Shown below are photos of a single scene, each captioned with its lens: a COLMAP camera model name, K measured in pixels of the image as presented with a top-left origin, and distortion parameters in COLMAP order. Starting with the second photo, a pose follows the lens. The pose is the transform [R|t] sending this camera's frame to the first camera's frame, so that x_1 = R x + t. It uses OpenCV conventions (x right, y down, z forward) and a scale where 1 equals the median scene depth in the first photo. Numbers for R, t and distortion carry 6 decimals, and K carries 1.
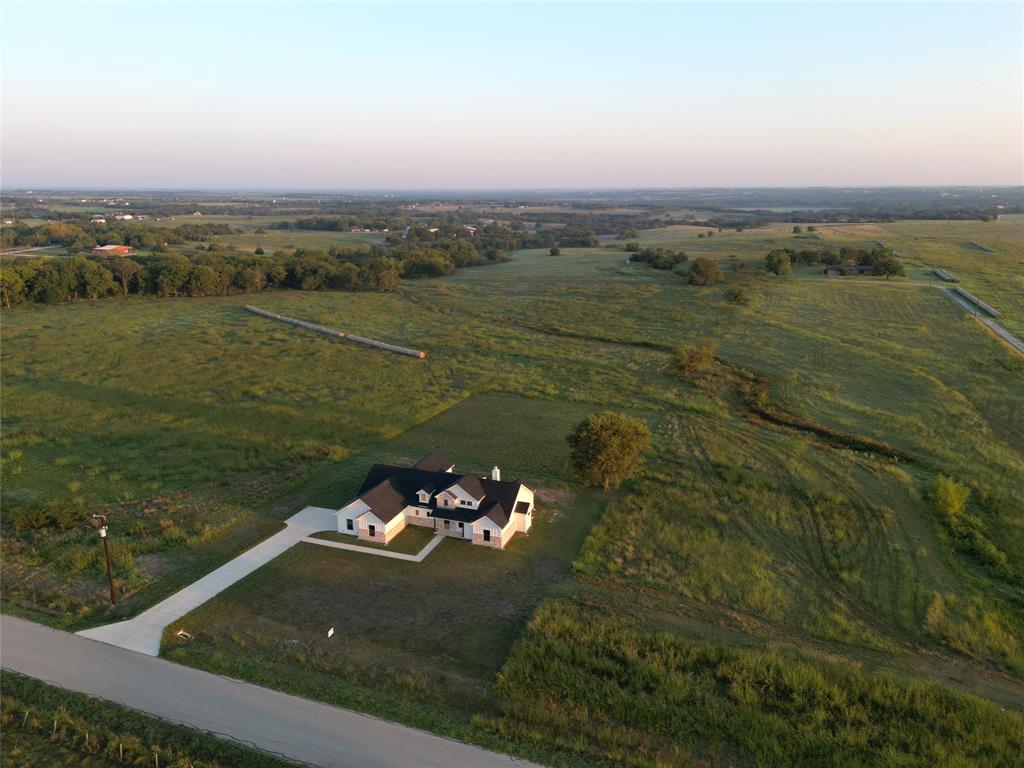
lens RADIAL K [[709.7, 0, 512.0], [0, 709.7, 384.0], [0, 0, 1]] dist [0.104803, -0.109428]
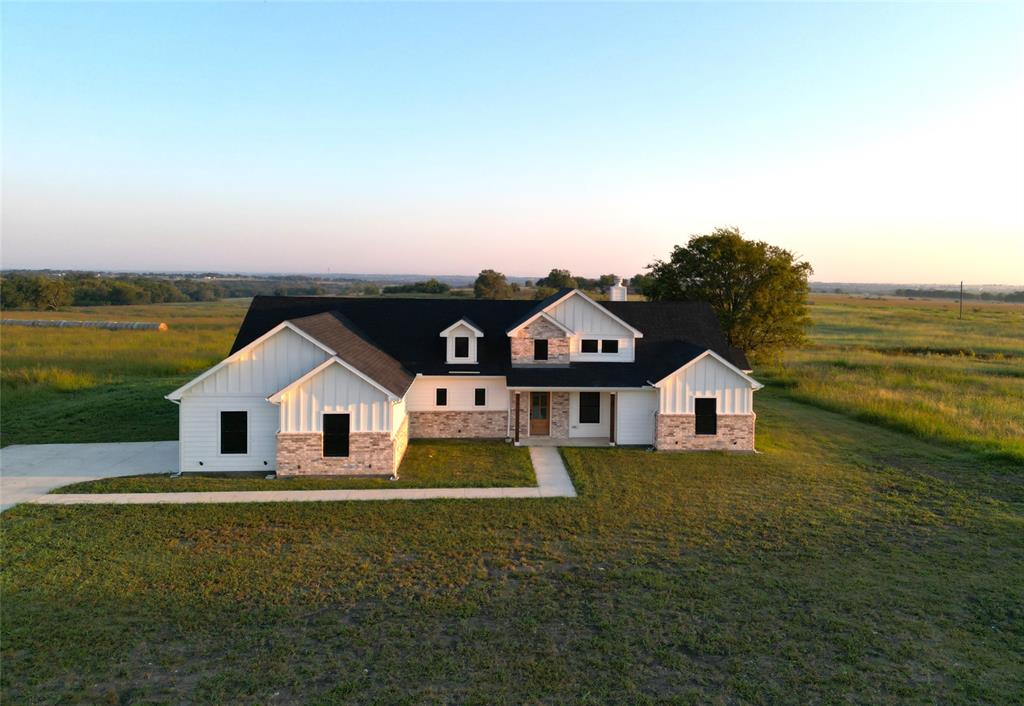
lens RADIAL K [[743.6, 0, 534.6], [0, 743.6, 297.2], [0, 0, 1]] dist [0.056210, -0.004560]
pose [[0.907602, 0.011911, 0.419664, -0.241111], [0.087112, 0.972500, -0.215997, 0.216074], [-0.410696, 0.232596, 0.881605, 0.681404]]
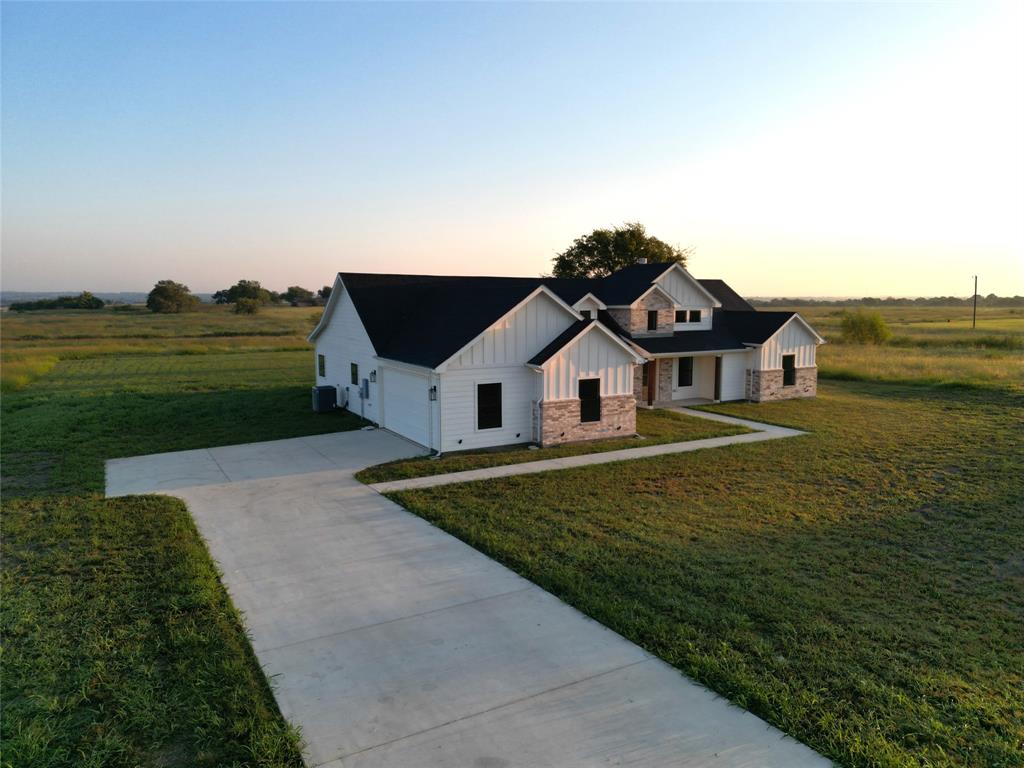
lens RADIAL K [[709.7, 0, 512.0], [0, 709.7, 384.0], [0, 0, 1]] dist [0.104803, -0.109428]
pose [[0.640856, -0.083671, 0.763087, -0.411331], [0.193247, 0.979614, -0.054880, 0.202239], [-0.742939, 0.182635, 0.643961, 0.820871]]
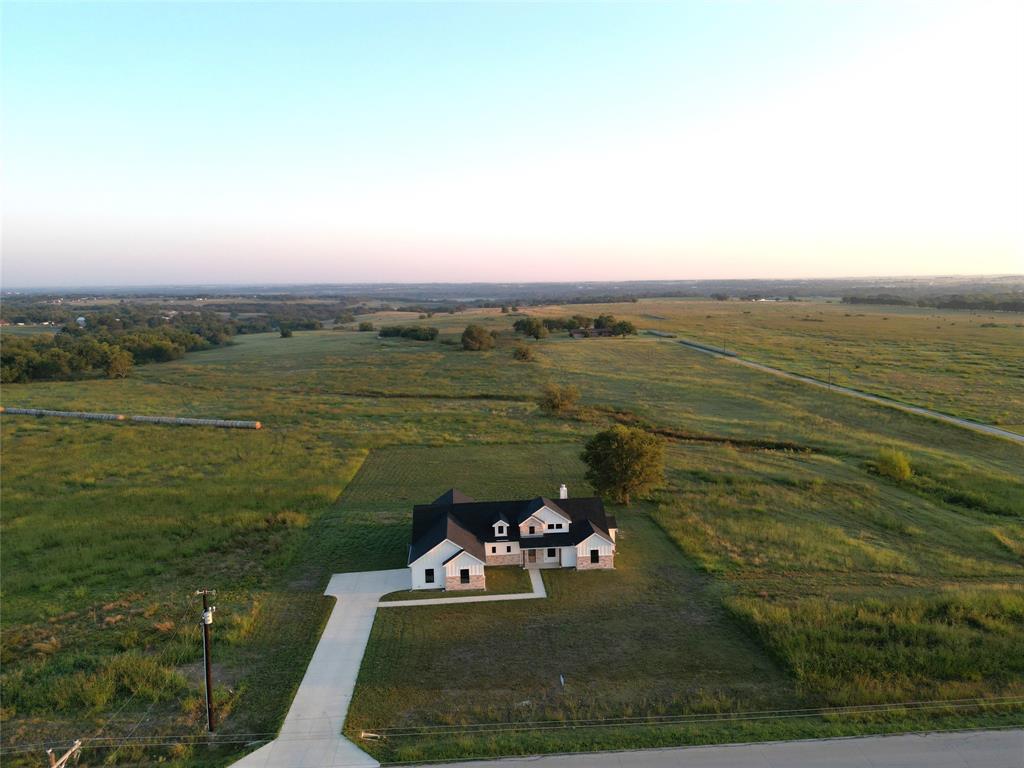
lens RADIAL K [[709.7, 0, 512.0], [0, 709.7, 384.0], [0, 0, 1]] dist [0.104803, -0.109428]
pose [[0.905247, -0.068783, 0.419282, -0.460449], [0.121588, 0.987478, -0.100519, 0.074850], [-0.407117, 0.141974, 0.902274, 0.205034]]
